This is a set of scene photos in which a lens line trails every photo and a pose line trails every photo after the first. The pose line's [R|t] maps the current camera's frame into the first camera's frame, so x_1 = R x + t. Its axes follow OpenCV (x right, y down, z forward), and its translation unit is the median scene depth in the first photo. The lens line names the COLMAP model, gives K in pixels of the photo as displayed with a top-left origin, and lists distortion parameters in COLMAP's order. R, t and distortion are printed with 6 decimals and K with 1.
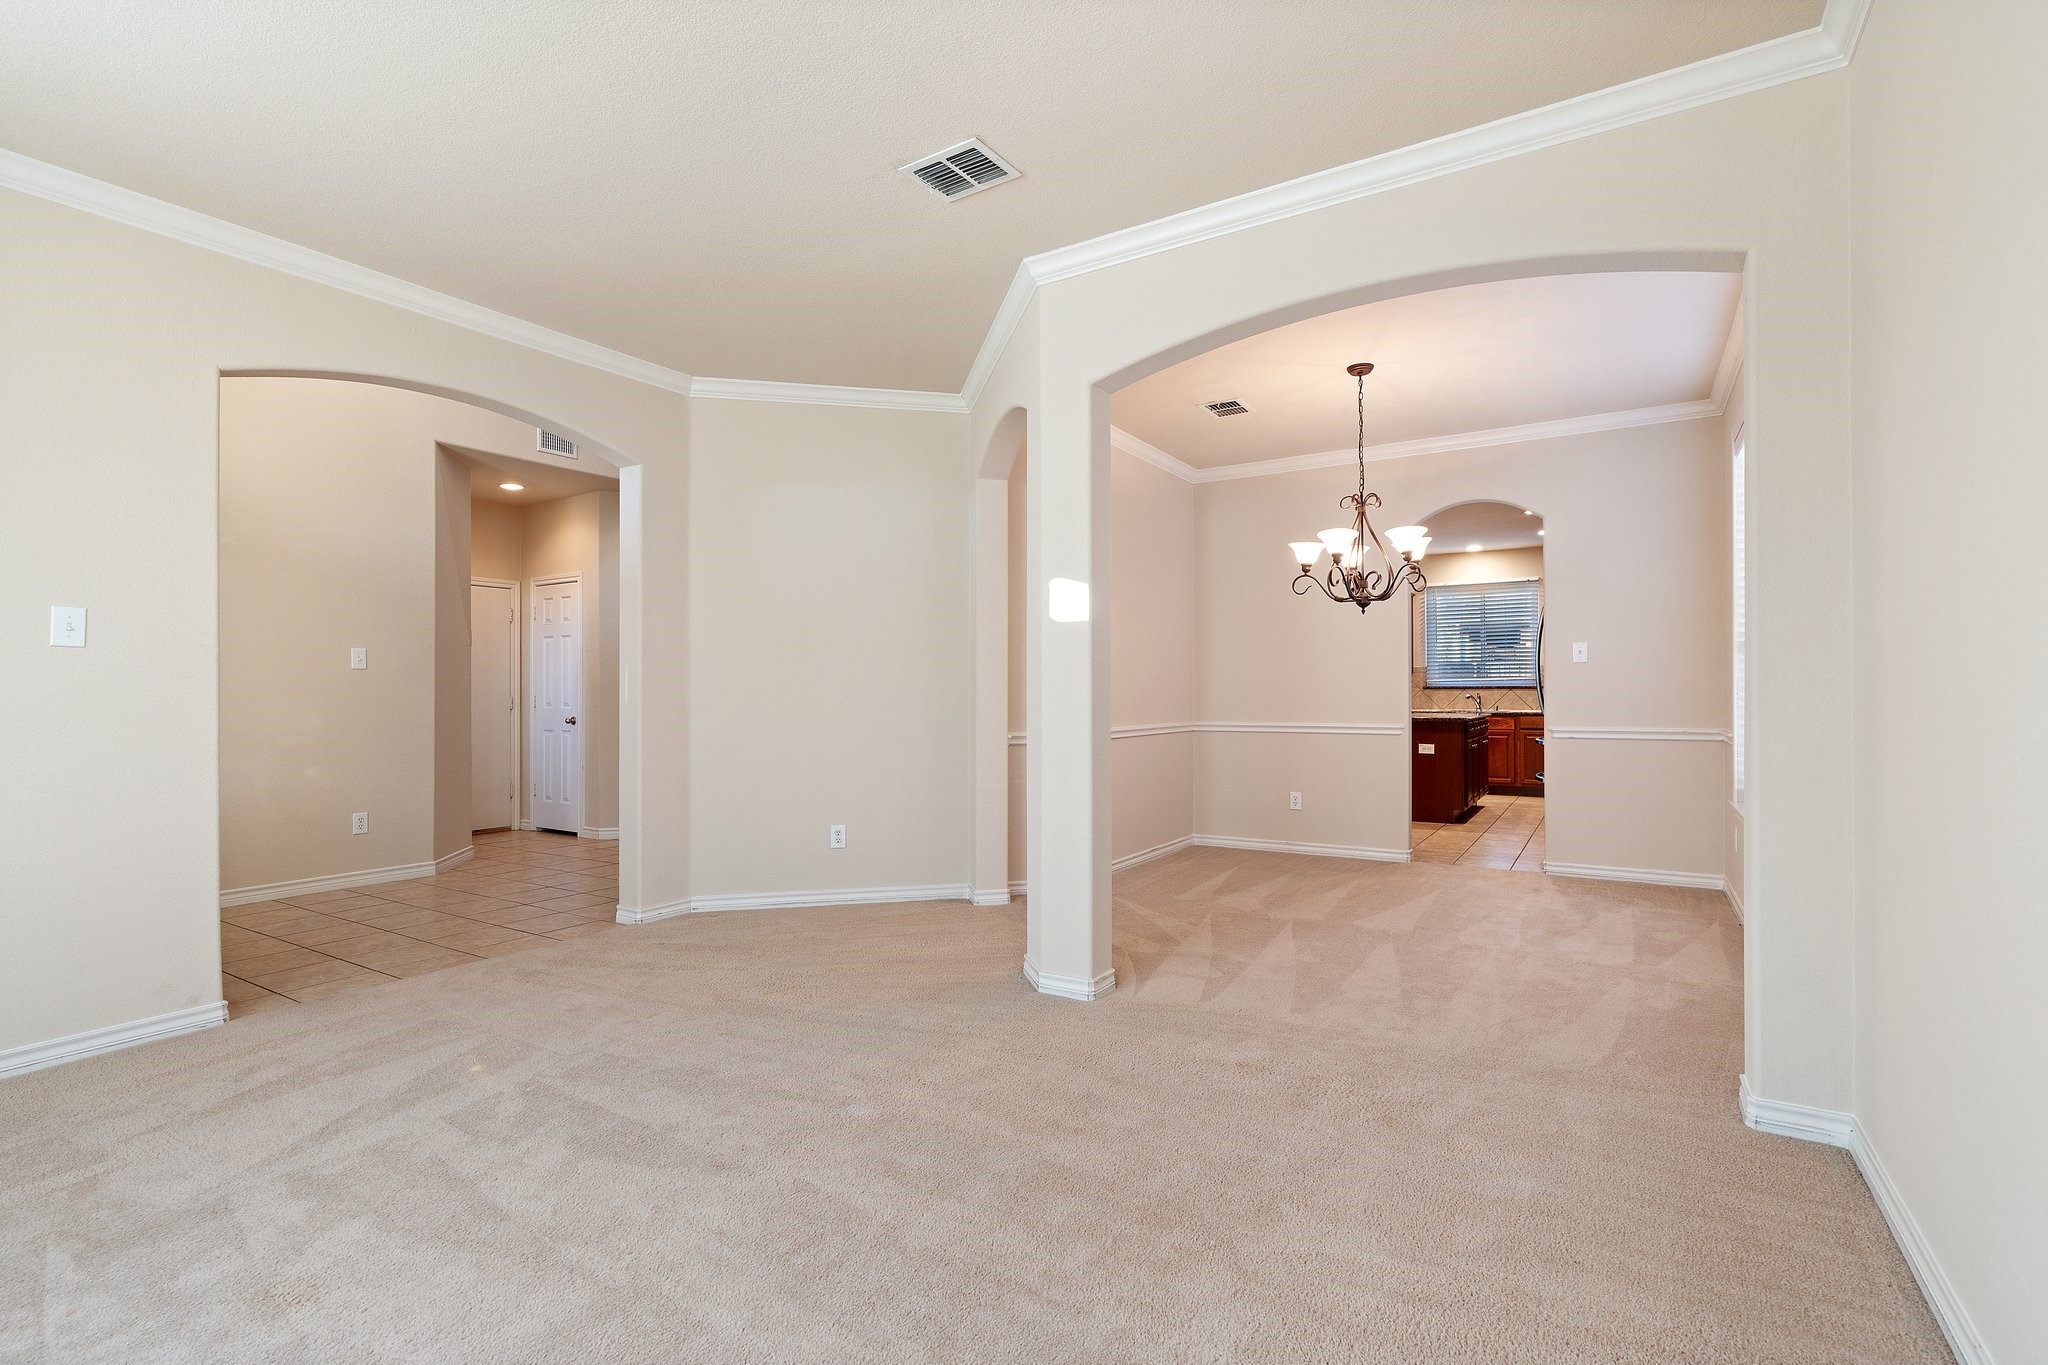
lens RADIAL K [[919.0, 0, 1031.9], [0, 919.0, 688.8], [0, 0, 1]] dist [-0.007481, 0.002702]
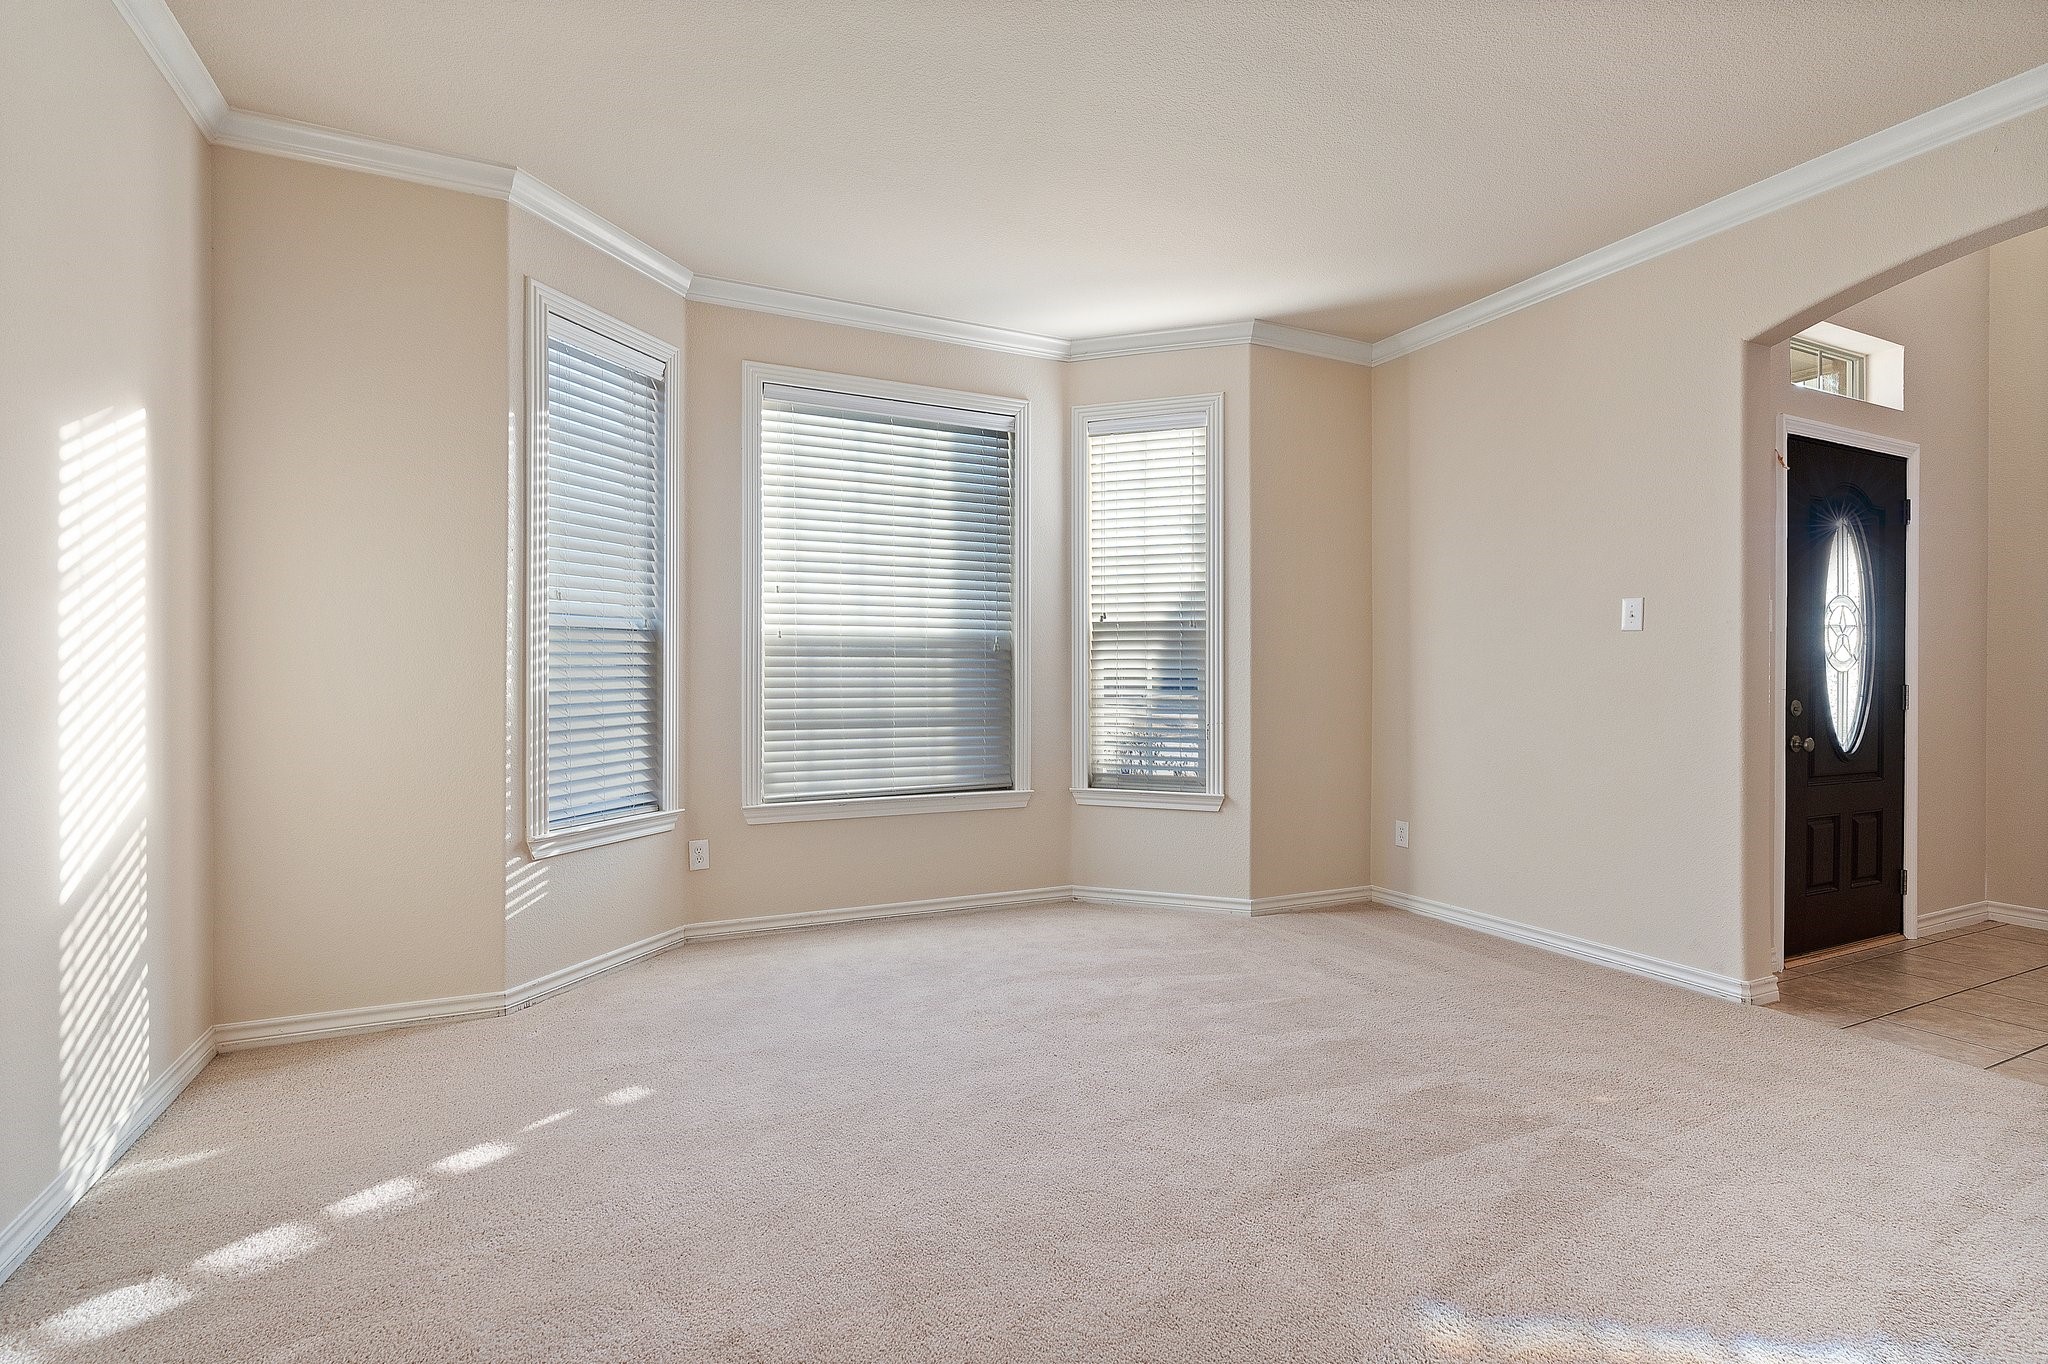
lens RADIAL K [[919.0, 0, 1010.8], [0, 919.0, 675.8], [0, 0, 1]] dist [-0.007481, 0.002702]
pose [[-0.516881, 0.008442, -0.856016, 0.513779], [0.004761, 0.999964, 0.006987, -0.000003], [0.856044, -0.000464, -0.516902, 1.148139]]
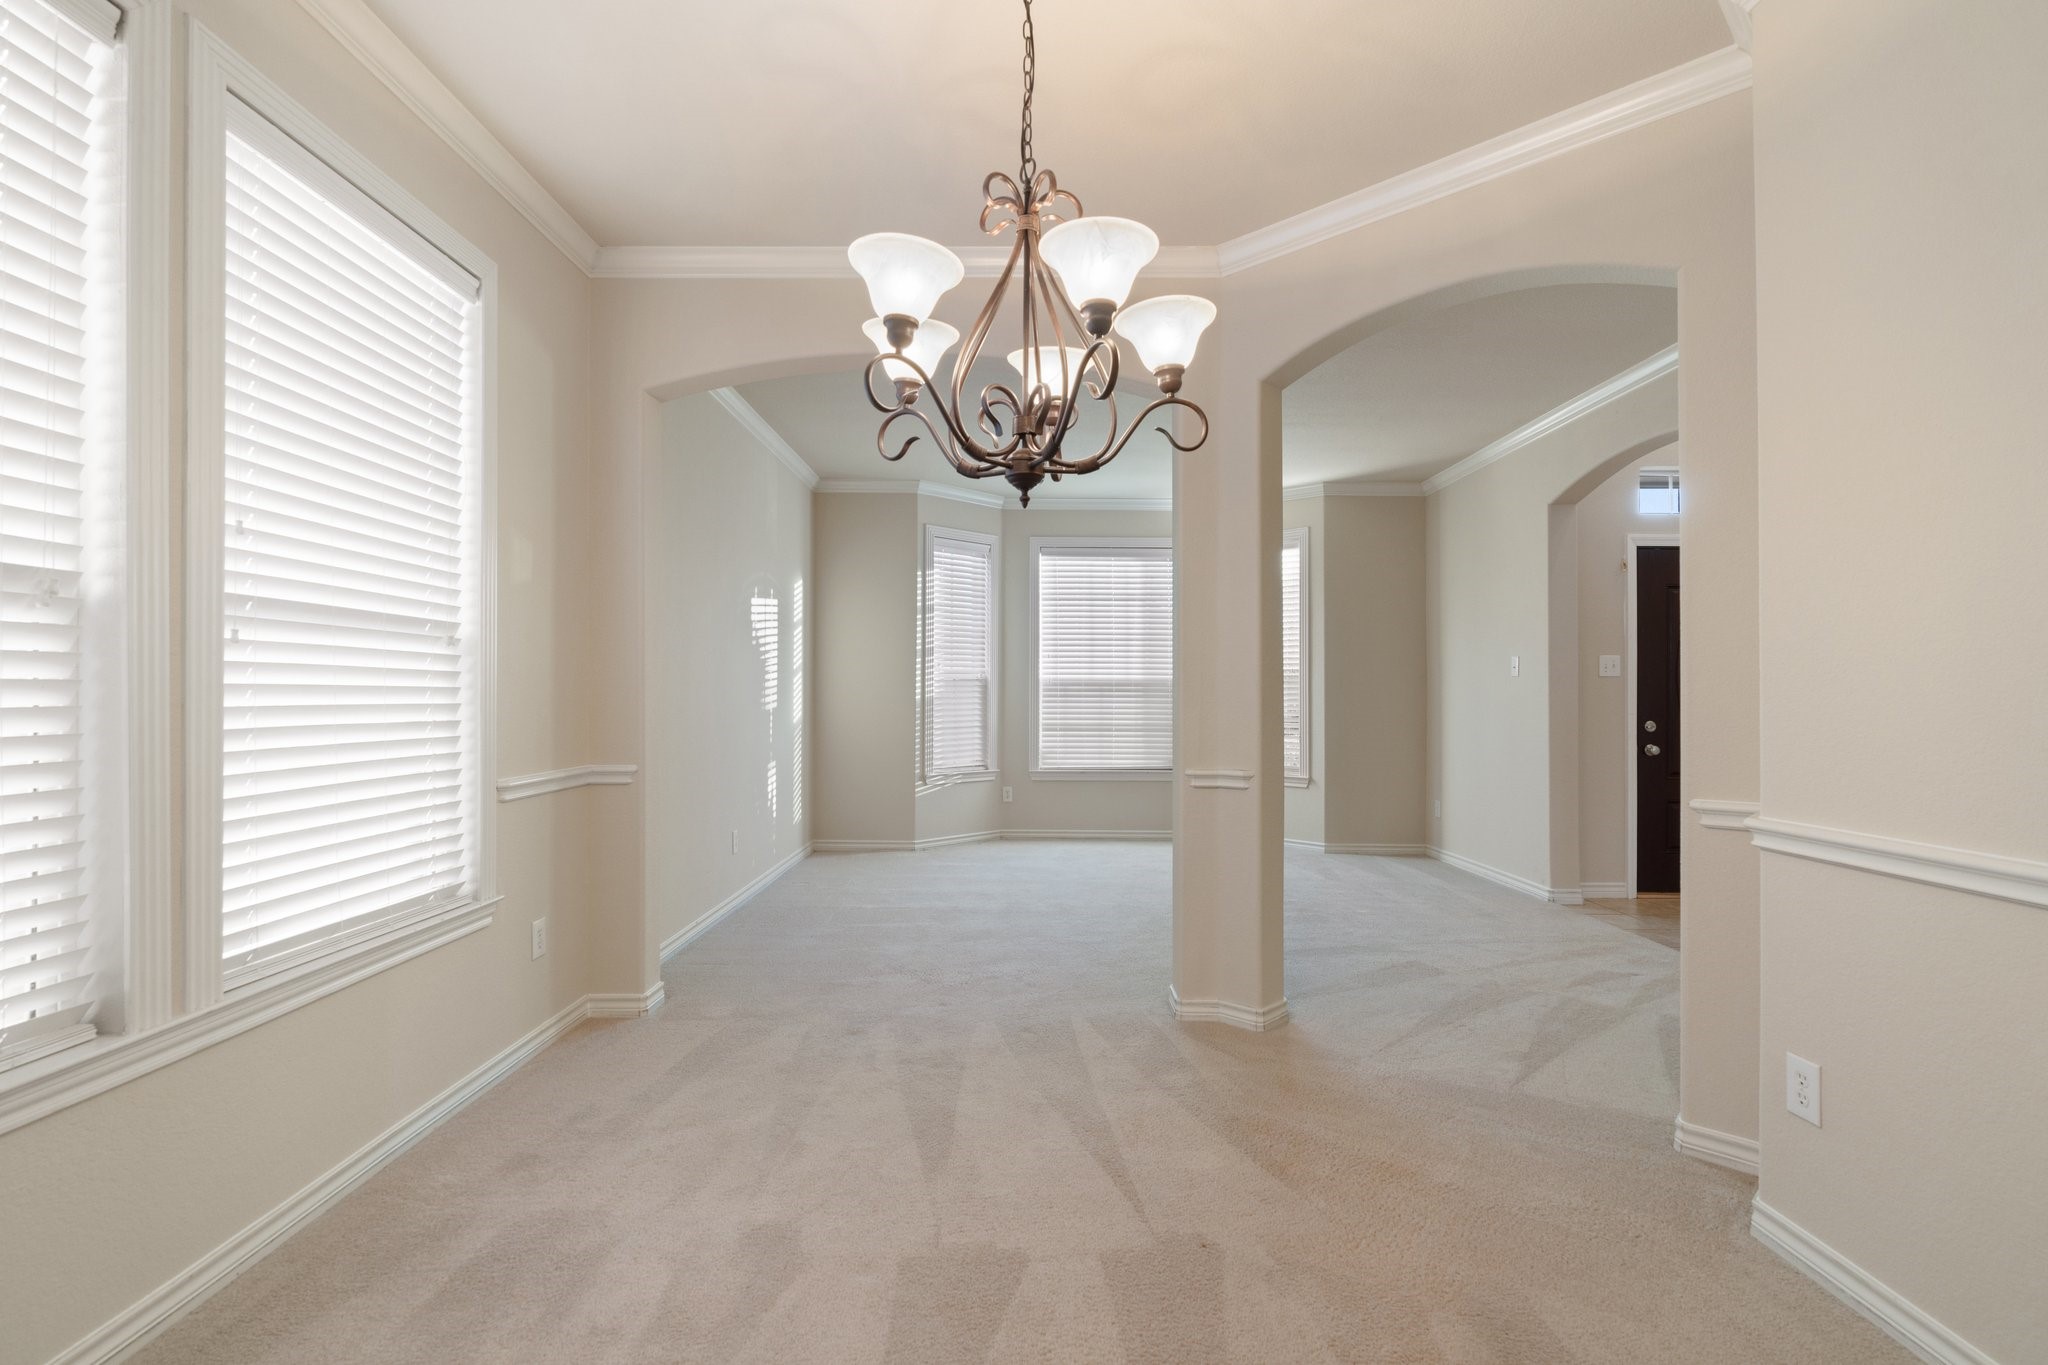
lens RADIAL K [[975.9, 0, 1039.5], [0, 975.9, 699.0], [0, 0, 1]] dist [-0.002365, -0.000339]
pose [[-0.837610, 0.003654, -0.546256, 1.241186], [0.002842, 0.999993, 0.002331, -0.009213], [0.546261, 0.000400, -0.837615, 2.924024]]
